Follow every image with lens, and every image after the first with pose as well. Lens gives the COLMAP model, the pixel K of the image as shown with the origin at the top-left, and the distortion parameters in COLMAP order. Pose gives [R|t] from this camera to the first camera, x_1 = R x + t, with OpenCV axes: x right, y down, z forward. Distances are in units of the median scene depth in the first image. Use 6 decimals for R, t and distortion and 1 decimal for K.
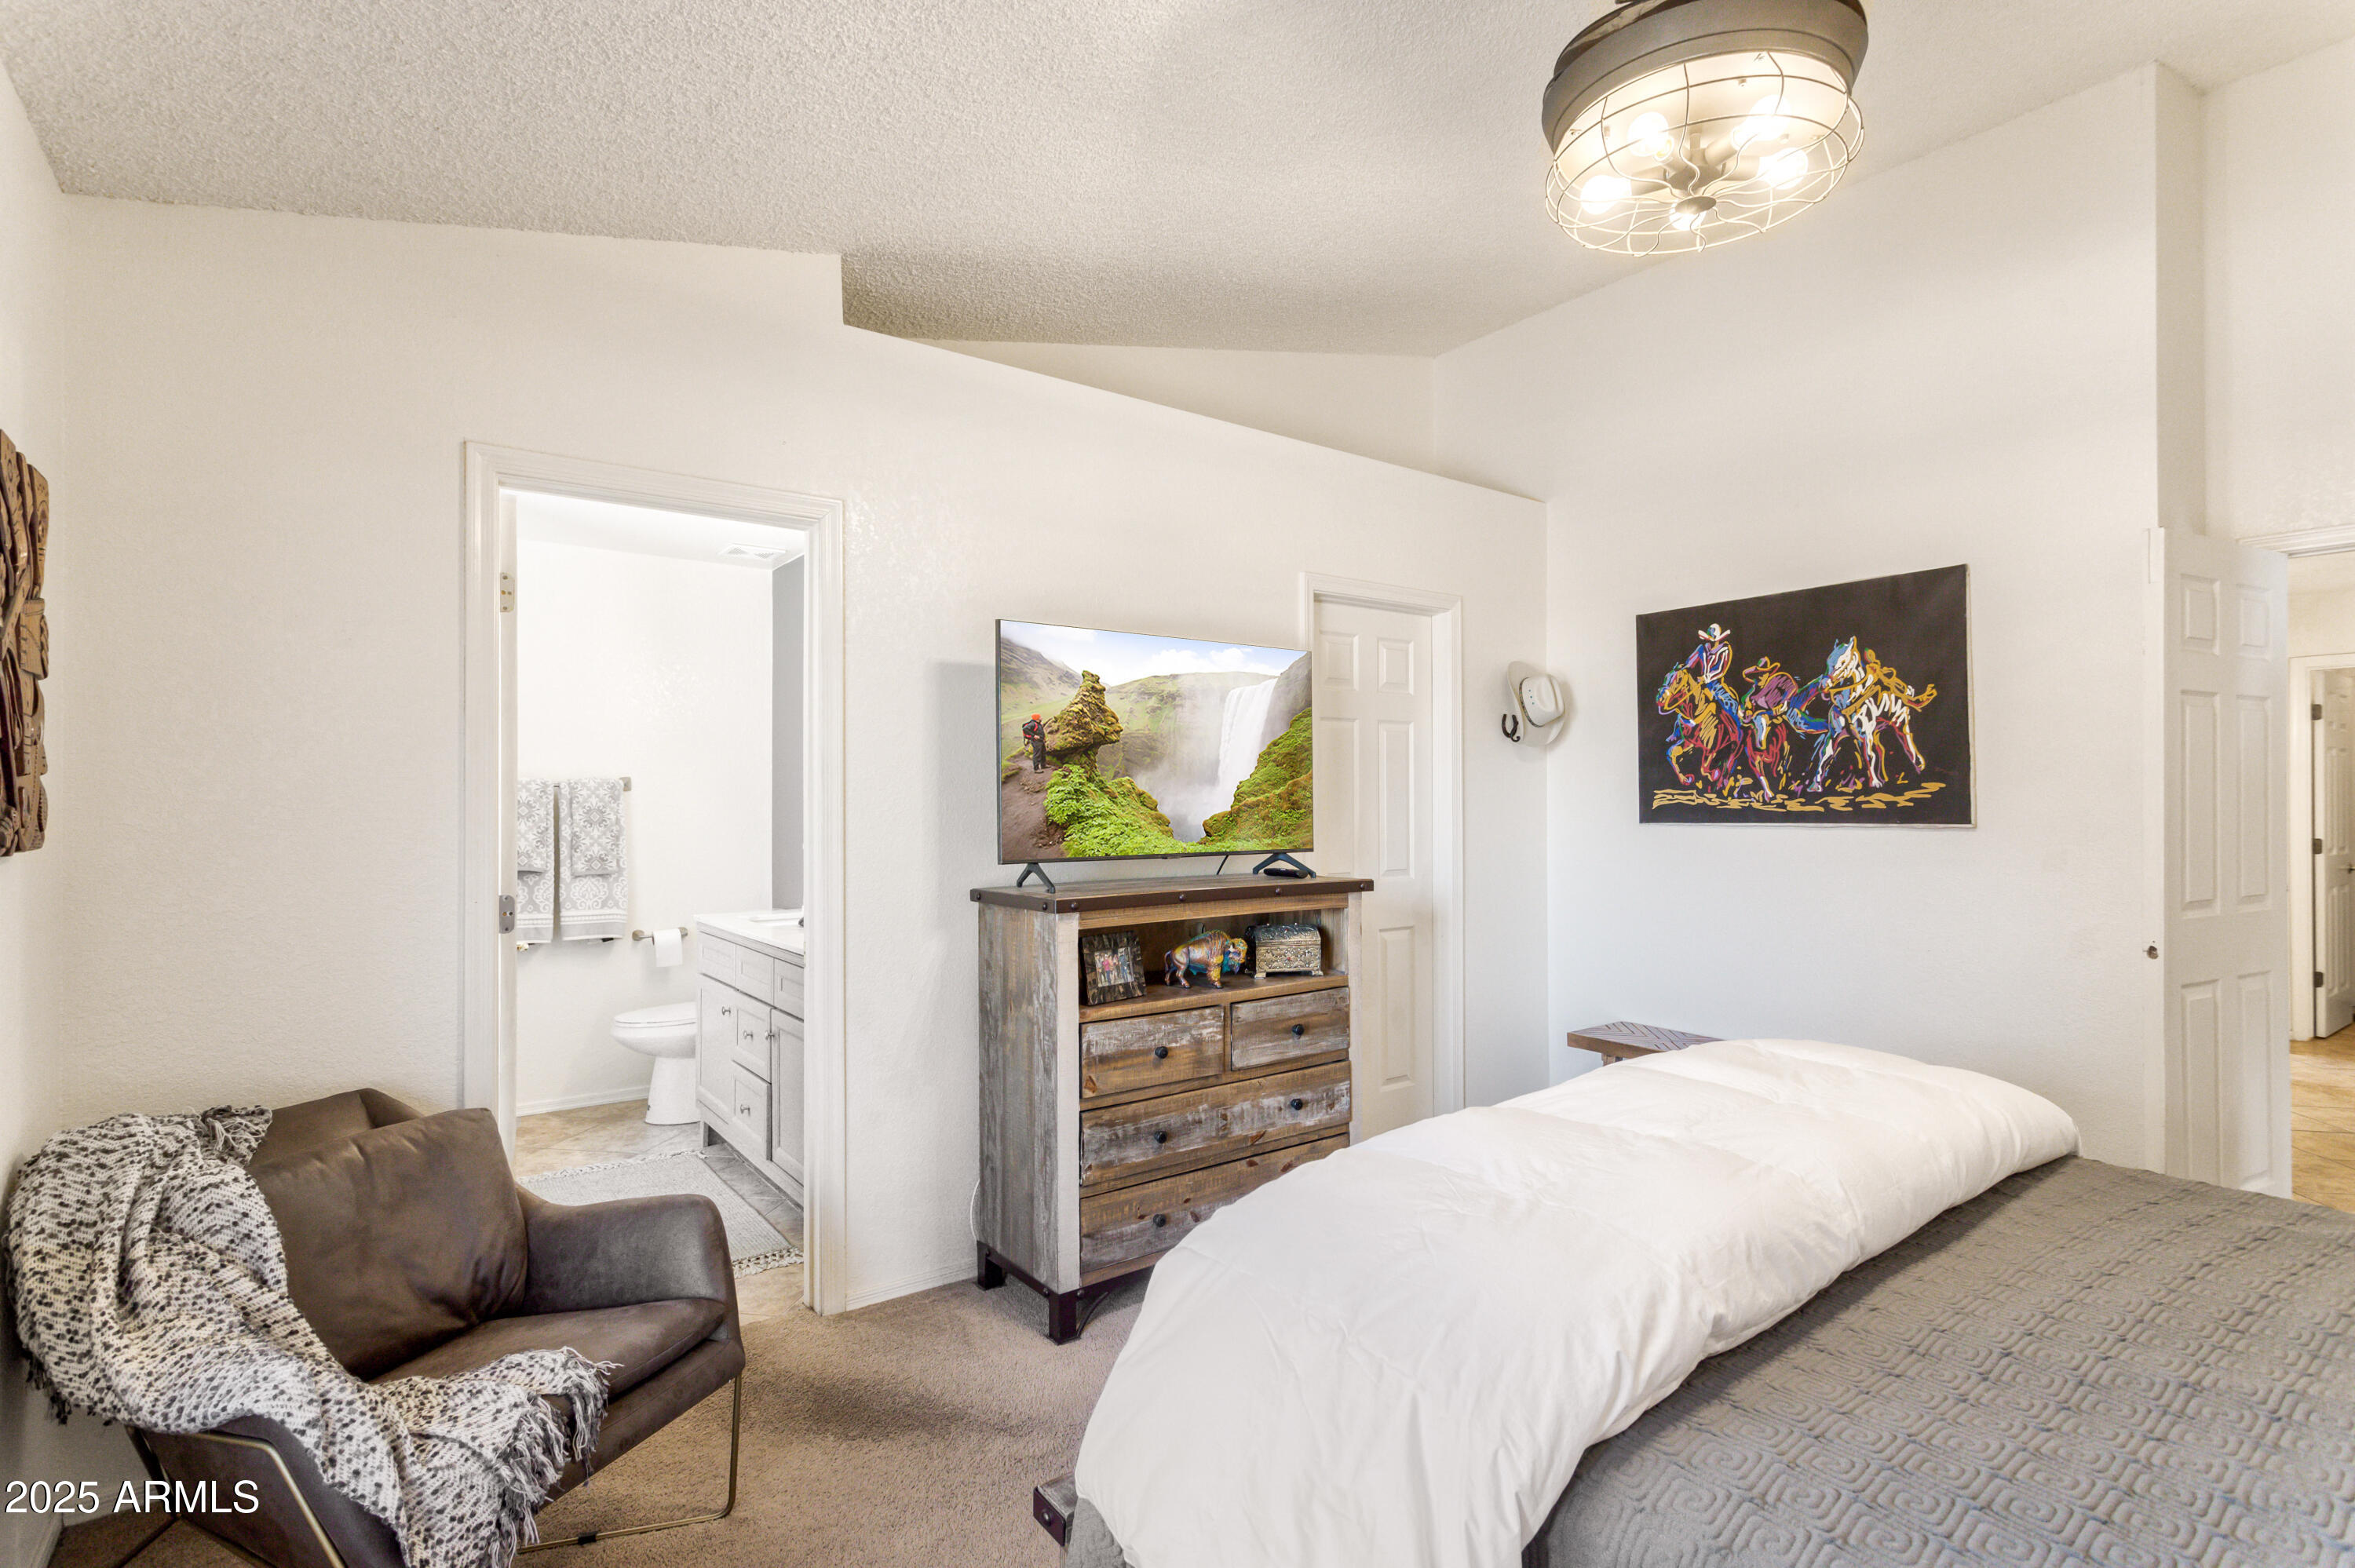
lens RADIAL K [[1130.1, 0, 1170.9], [0, 1130.1, 787.0], [0, 0, 1]] dist [0.004779, -0.000280]
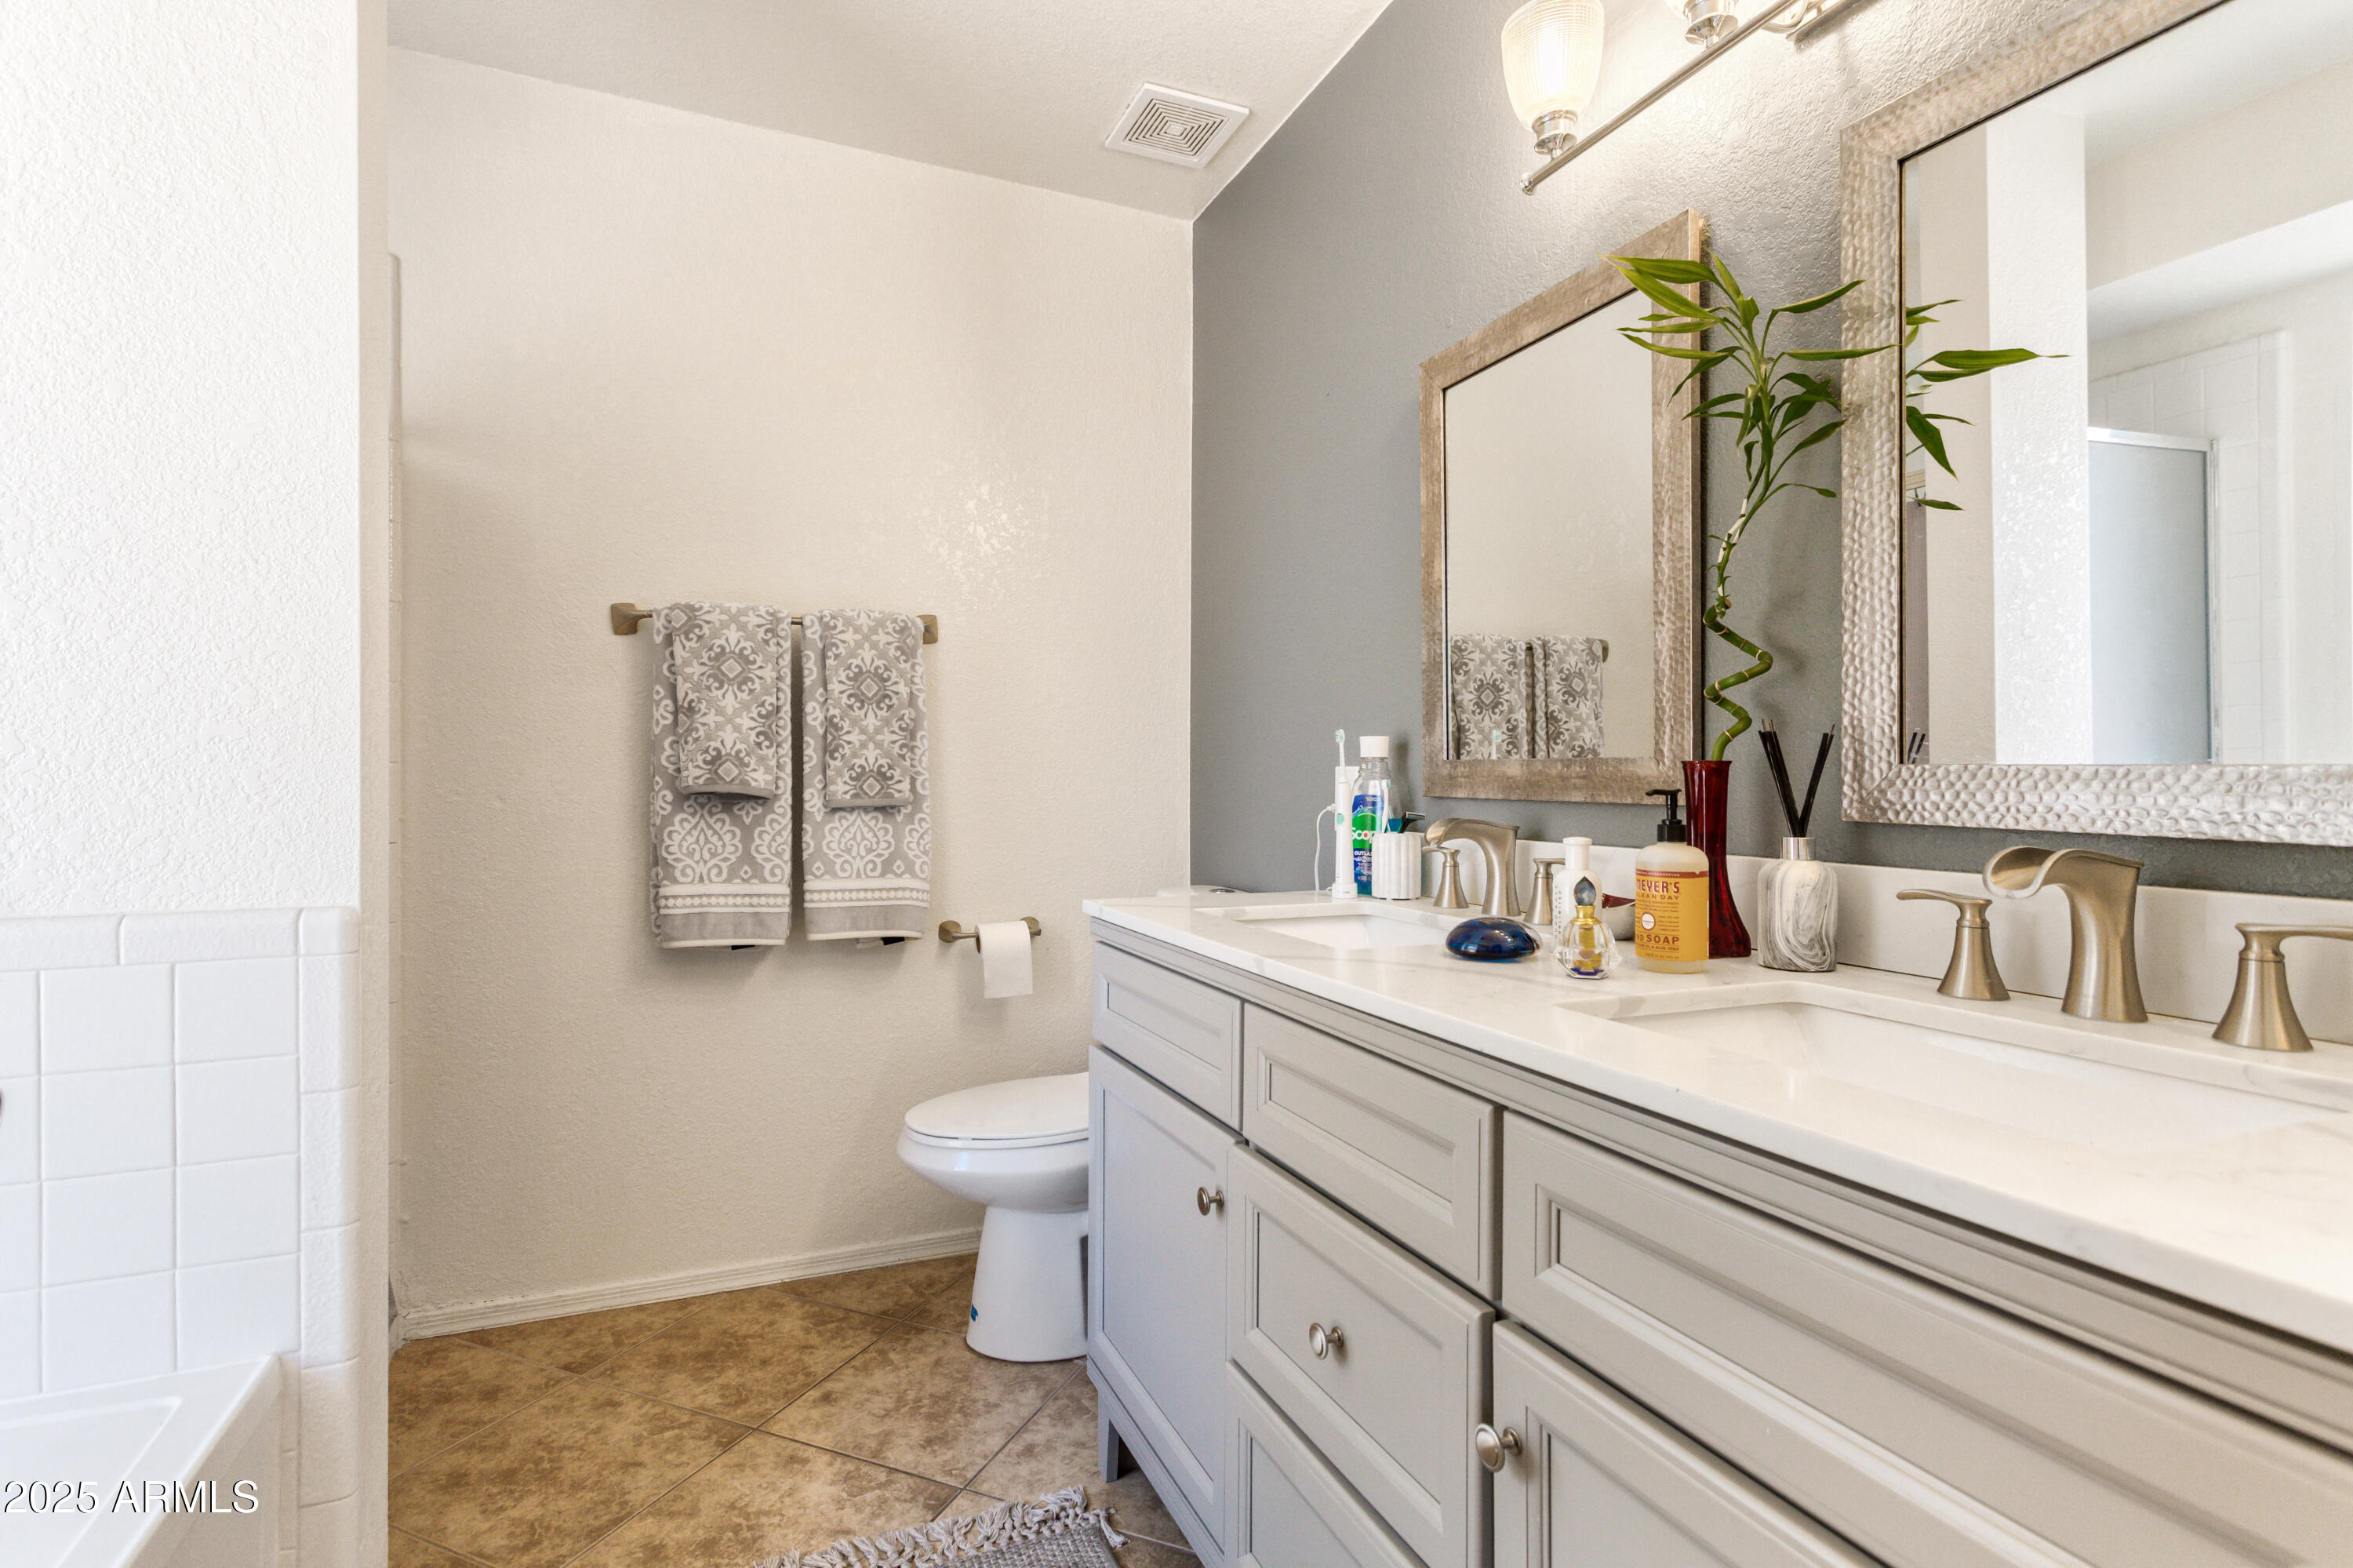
lens RADIAL K [[1129.4, 0, 1169.9], [0, 1129.4, 787.0], [0, 0, 1]] dist [0.004779, -0.000280]
pose [[0.973432, 0.009958, -0.228760, -0.274846], [-0.005771, 0.999804, 0.018963, 0.059629], [0.228904, -0.017140, 0.973298, 0.562562]]
